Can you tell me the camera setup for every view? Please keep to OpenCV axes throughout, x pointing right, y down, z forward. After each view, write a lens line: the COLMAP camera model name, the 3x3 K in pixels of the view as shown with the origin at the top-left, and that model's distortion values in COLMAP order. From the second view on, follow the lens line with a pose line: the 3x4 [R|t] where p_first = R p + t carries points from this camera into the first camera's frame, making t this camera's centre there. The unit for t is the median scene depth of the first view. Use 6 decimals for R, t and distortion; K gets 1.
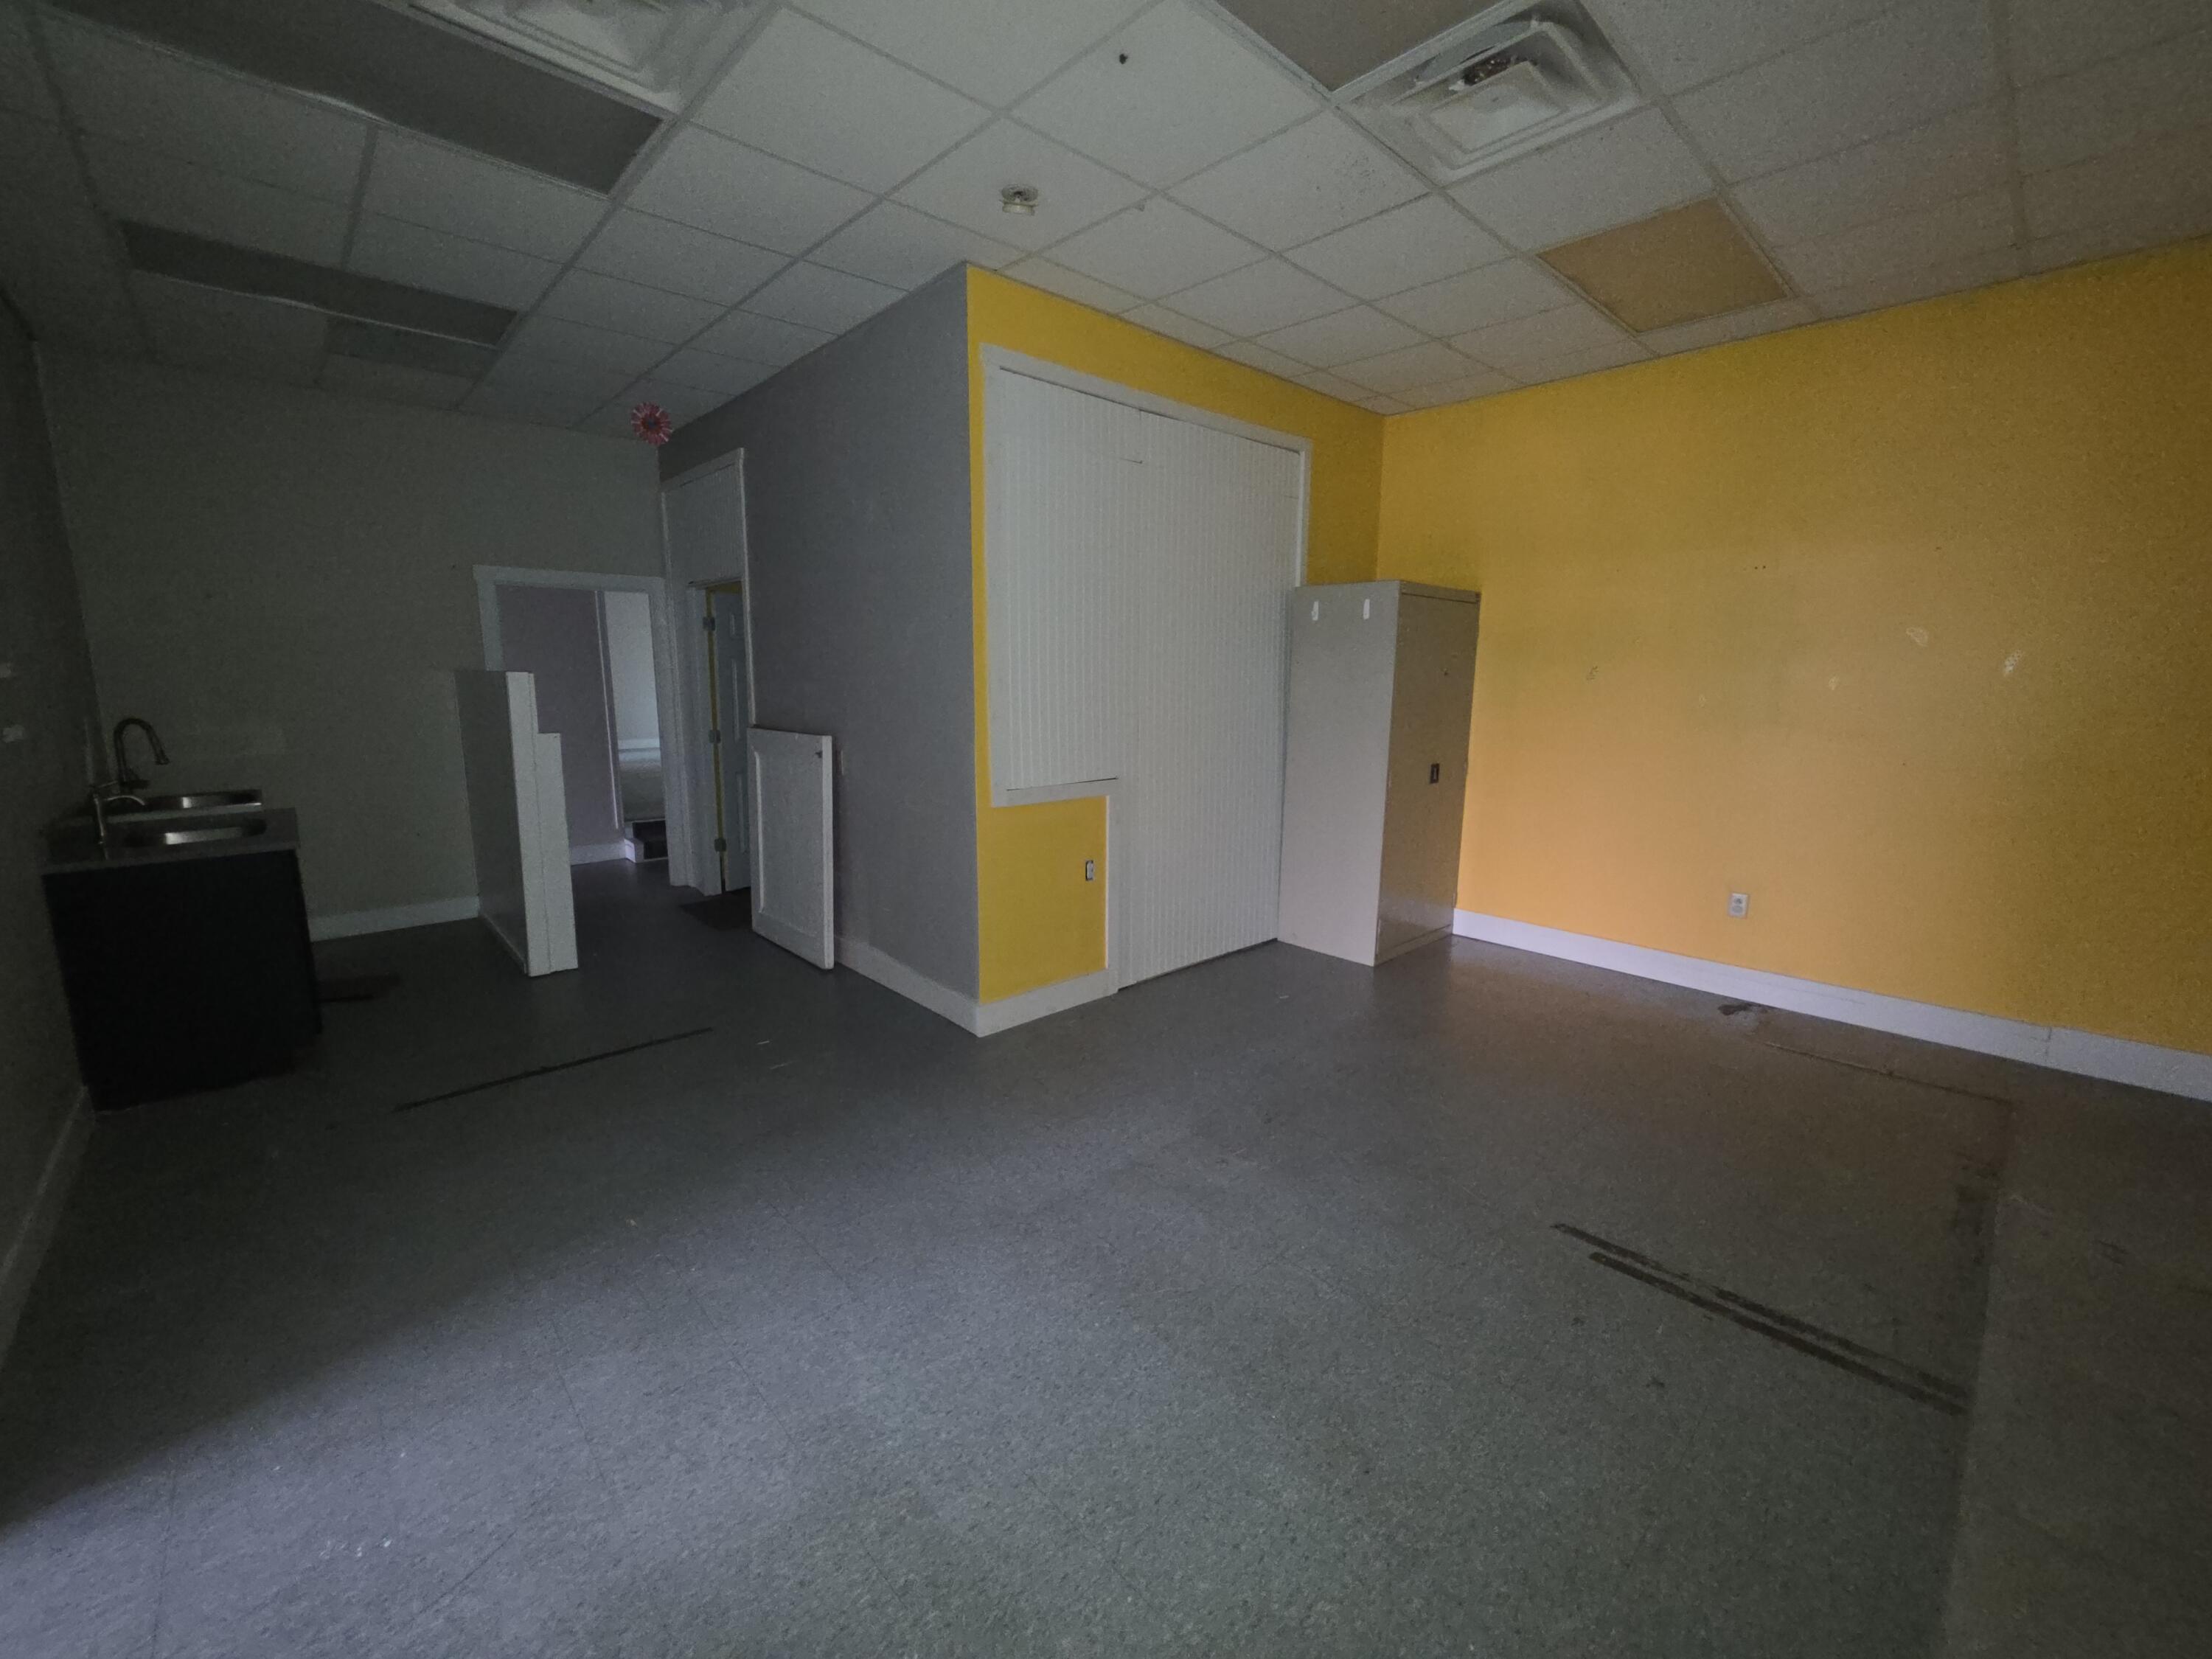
lens RADIAL K [[925.0, 0, 1100.6], [0, 925.0, 811.8], [0, 0, 1]] dist [-0.018185, 0.000061]
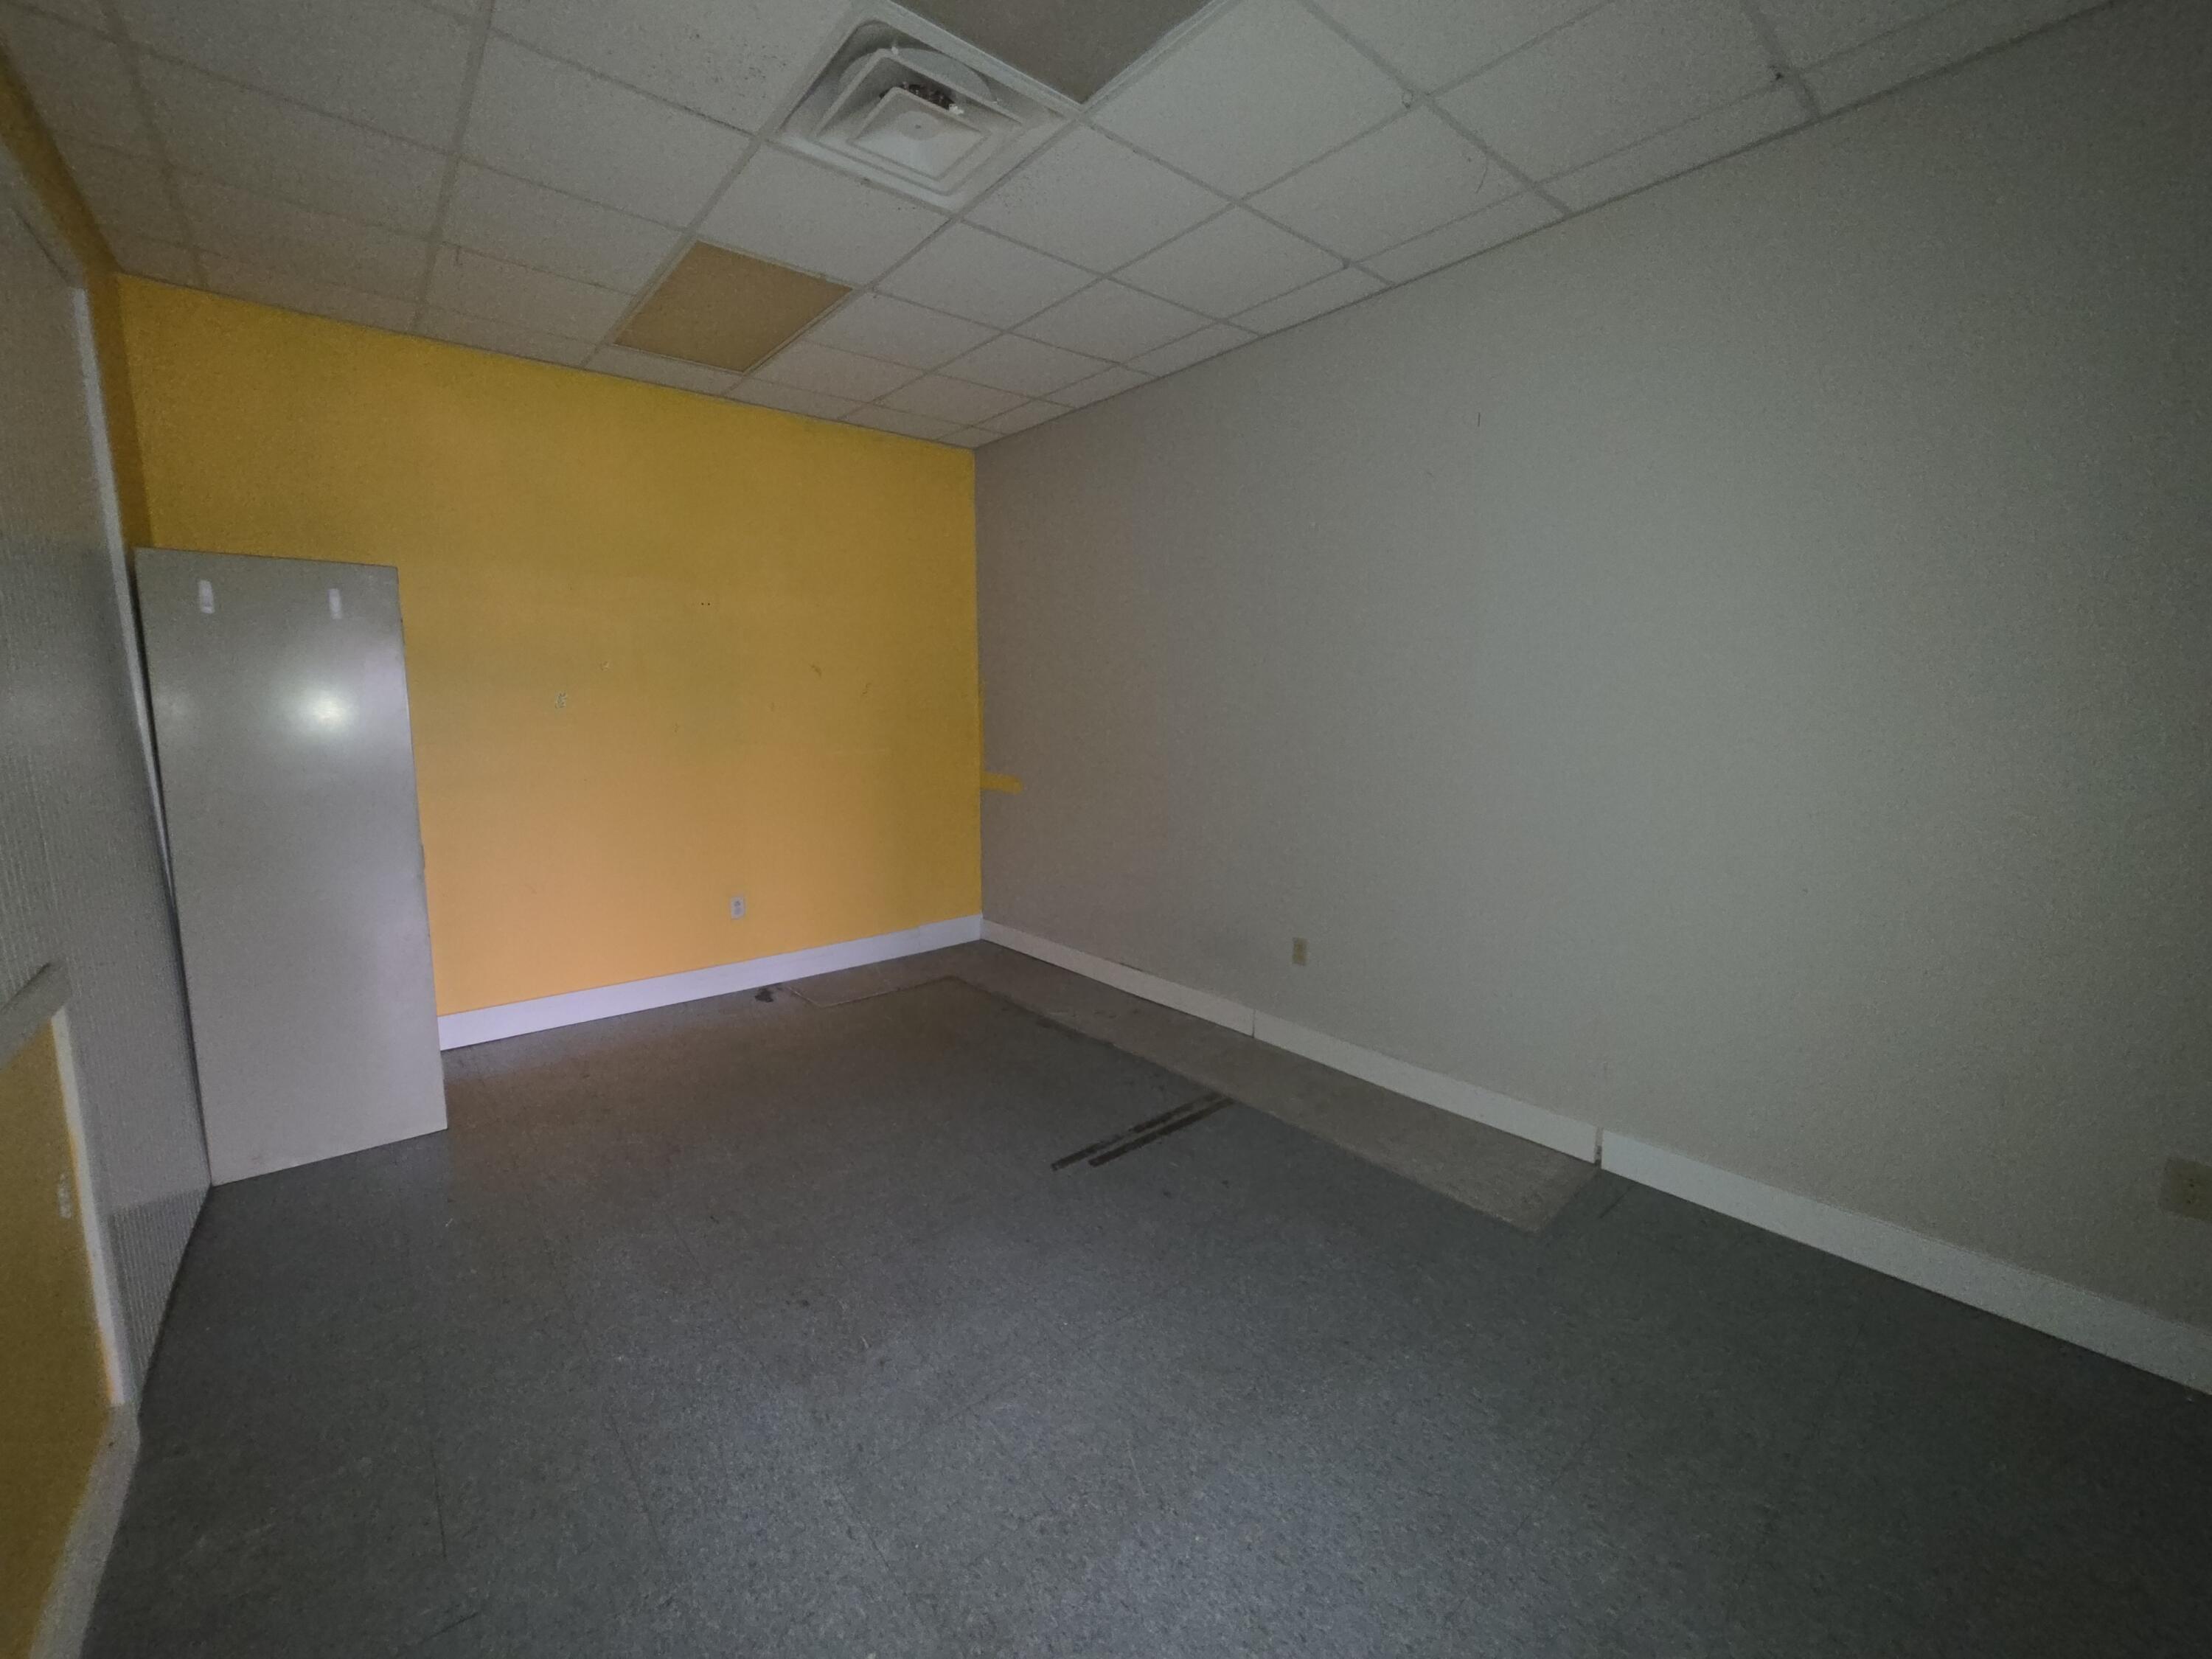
lens RADIAL K [[887.7, 0, 1094.5], [0, 887.7, 816.2], [0, 0, 1]] dist [-0.002539, 0.000801]
pose [[0.027912, -0.135407, 0.990397, -0.565952], [0.150156, 0.980109, 0.129768, -0.133629], [-0.988268, 0.145092, 0.047689, 0.807800]]
